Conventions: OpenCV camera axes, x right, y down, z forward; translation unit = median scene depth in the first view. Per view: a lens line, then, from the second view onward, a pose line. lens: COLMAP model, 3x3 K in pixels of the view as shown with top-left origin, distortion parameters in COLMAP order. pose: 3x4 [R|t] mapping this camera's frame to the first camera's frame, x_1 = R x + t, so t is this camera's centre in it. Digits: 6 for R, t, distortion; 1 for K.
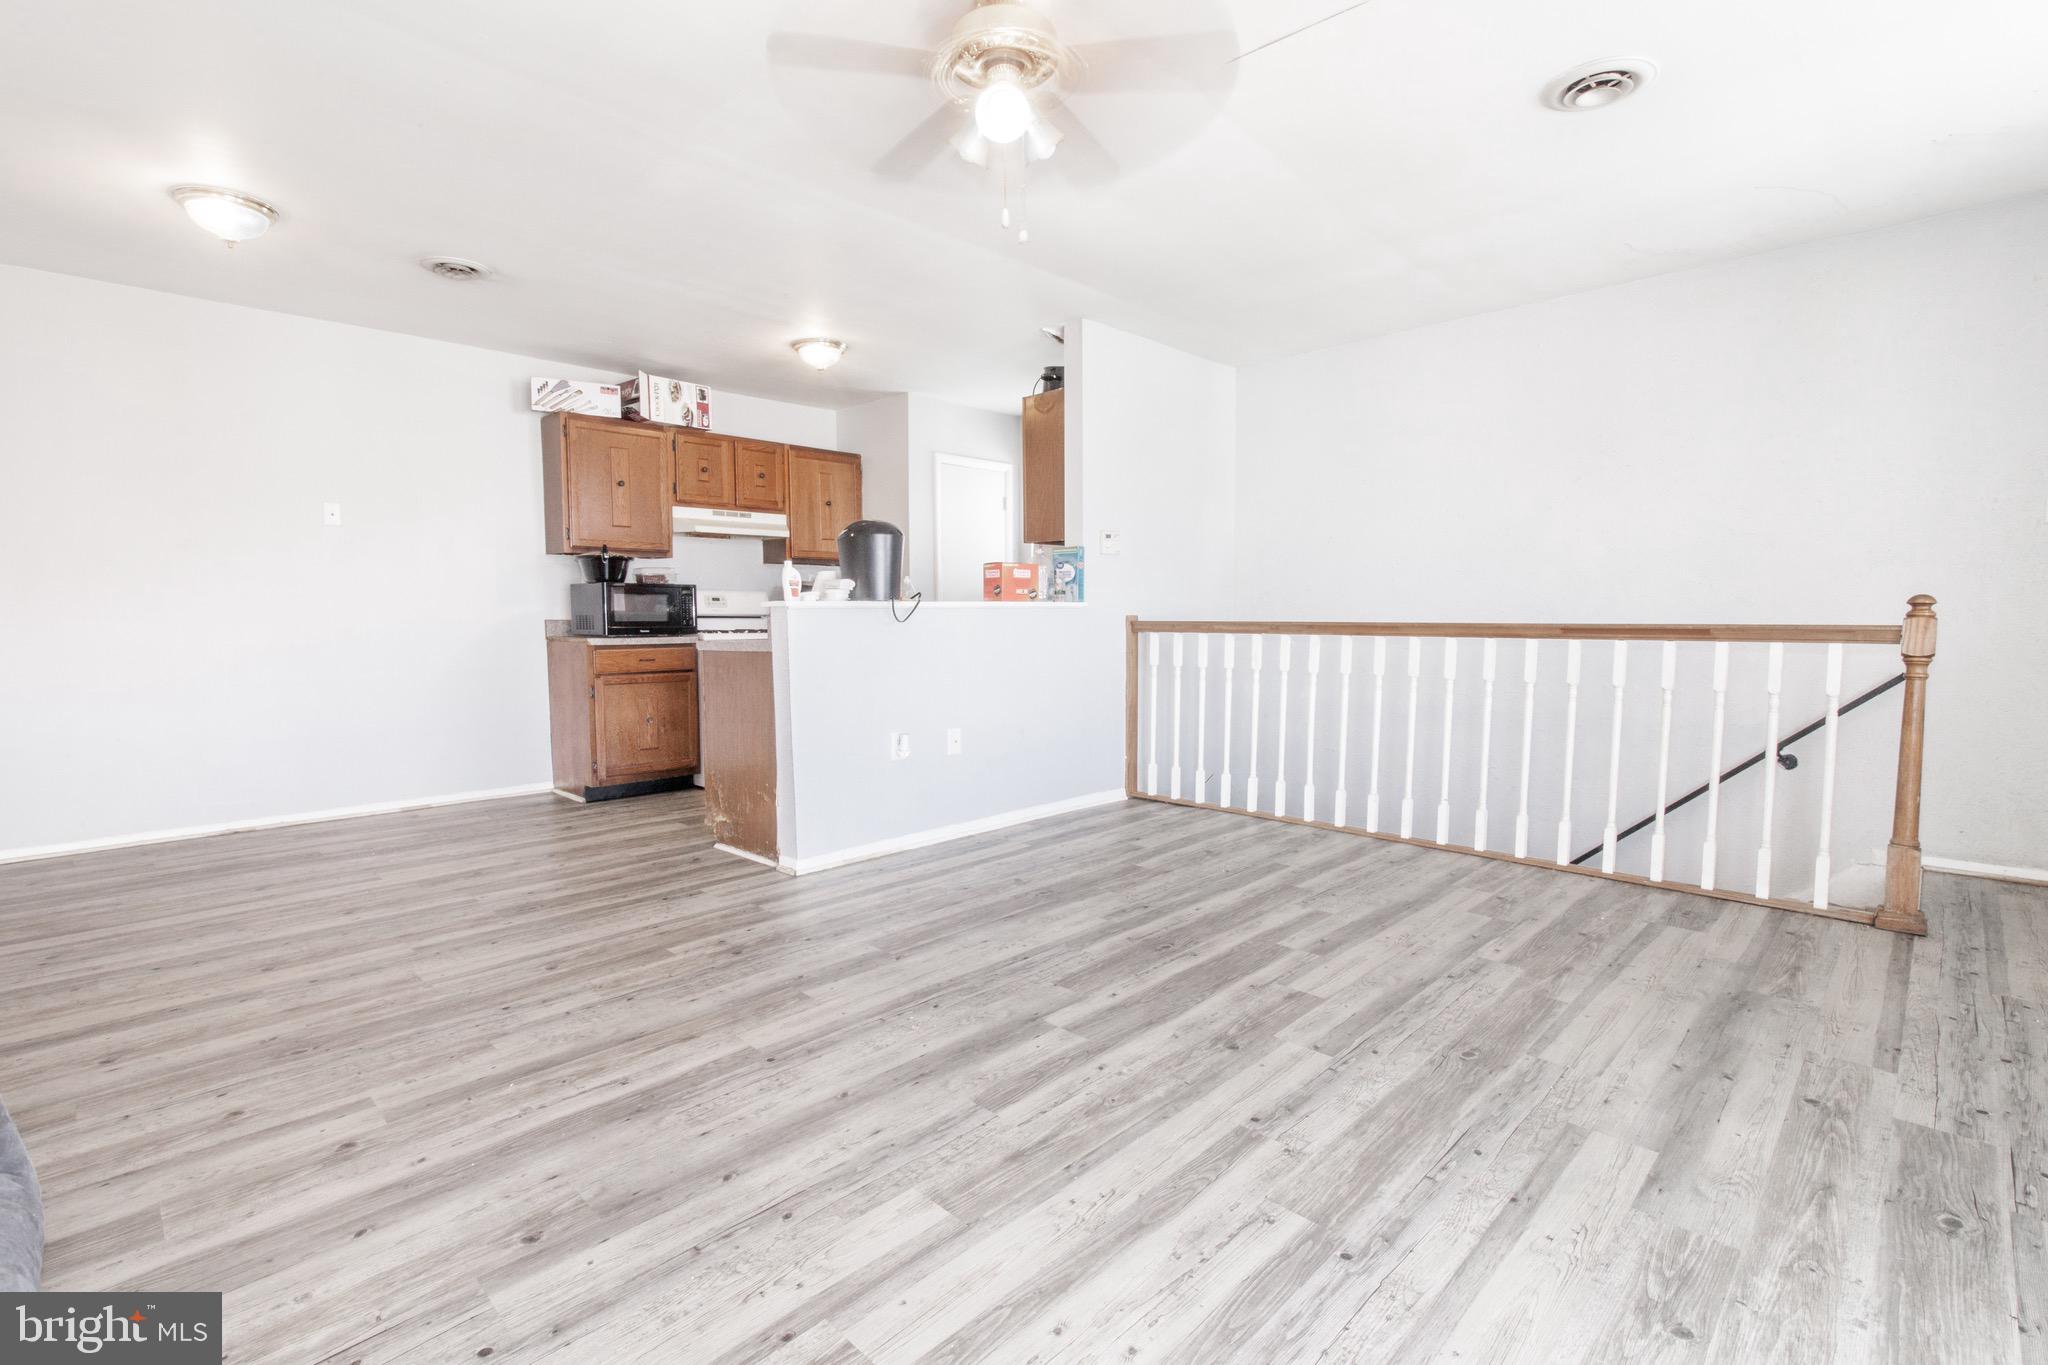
lens RADIAL K [[942.9, 0, 1014.7], [0, 942.9, 686.6], [0, 0, 1]] dist [0.001945, -0.000818]
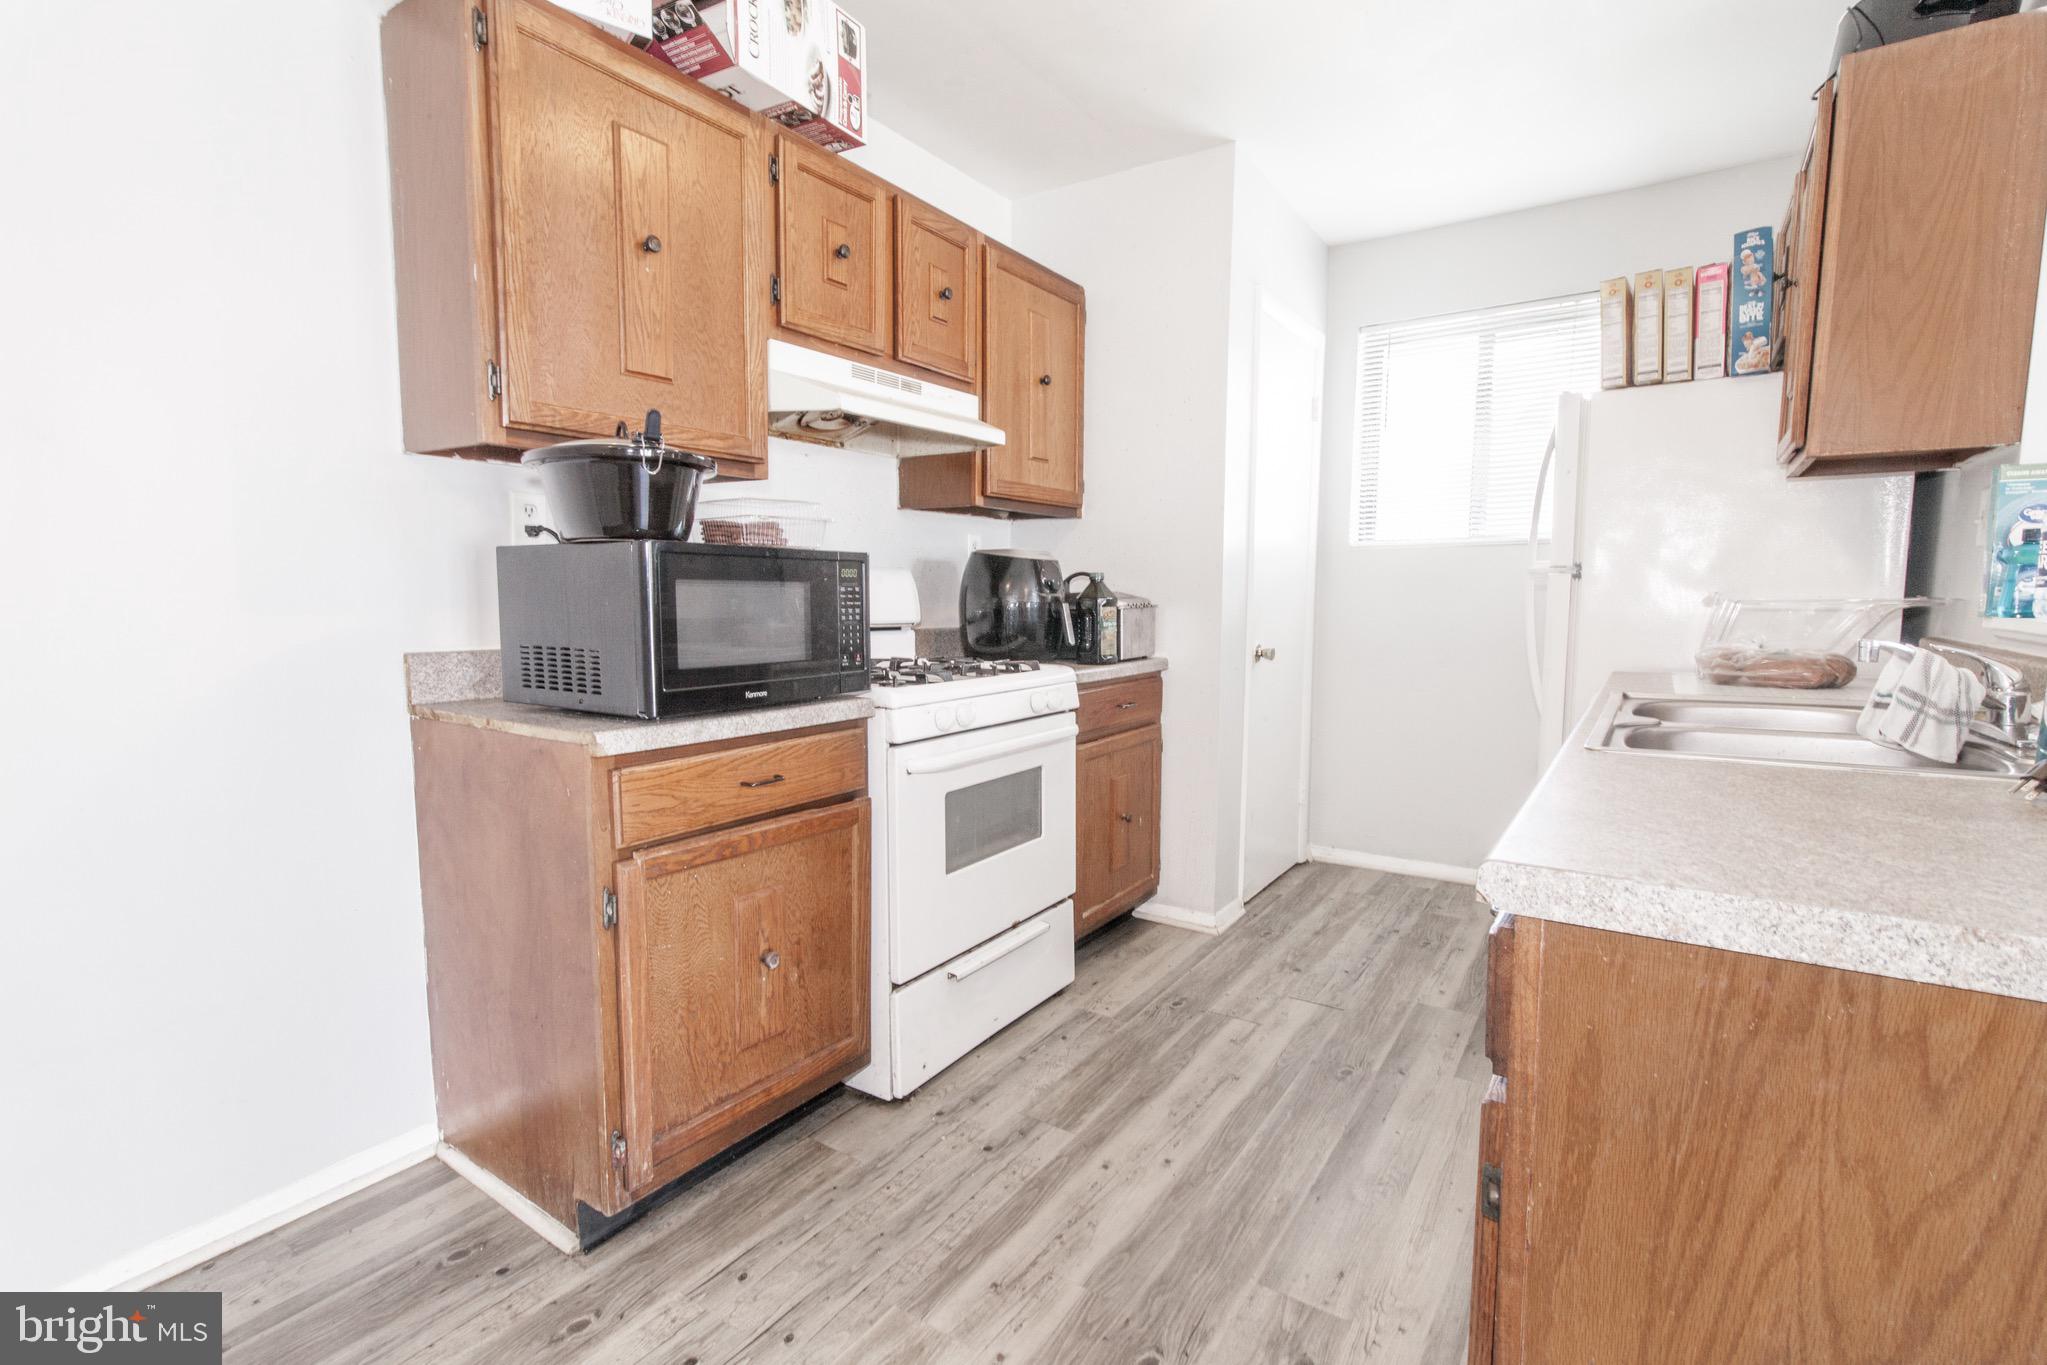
lens RADIAL K [[942.4, 0, 1014.2], [0, 942.4, 686.6], [0, 0, 1]] dist [0.001945, -0.000818]
pose [[0.981381, -0.013019, 0.191628, -0.370462], [0.008144, 0.999623, 0.026209, -0.069767], [-0.191897, -0.024160, 0.981118, 0.669163]]
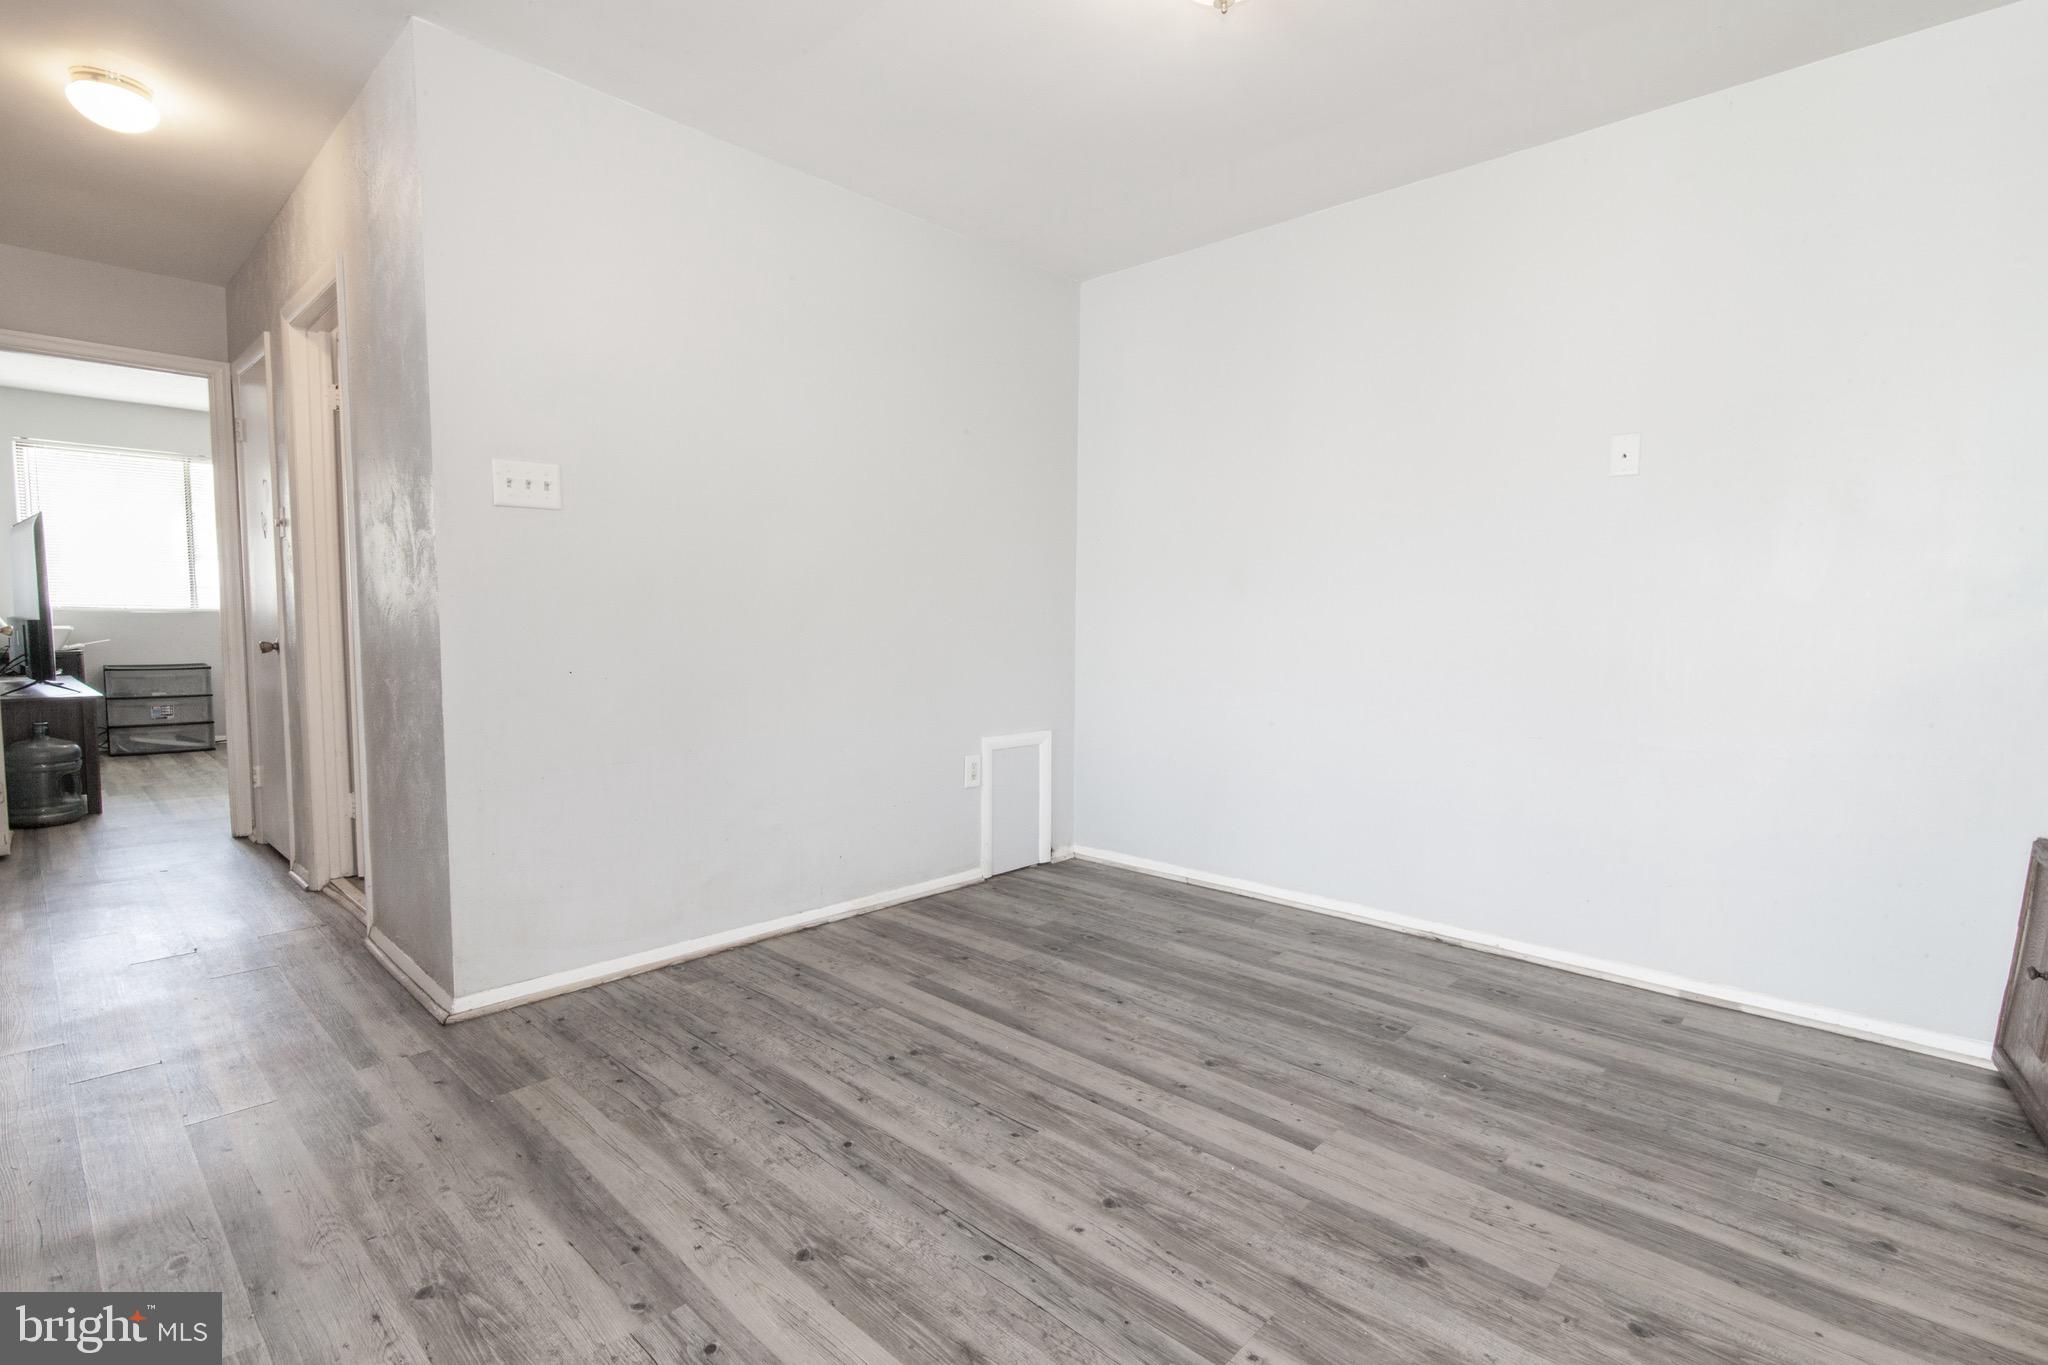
lens RADIAL K [[962.2, 0, 1024.0], [0, 962.2, 682.5], [0, 0, 1]] dist [-0.000944, -0.000408]
pose [[0.031270, 0.077449, -0.996506, -0.124712], [-0.086556, 0.993458, 0.074496, -0.051804], [0.995756, 0.083924, 0.037769, 0.570082]]
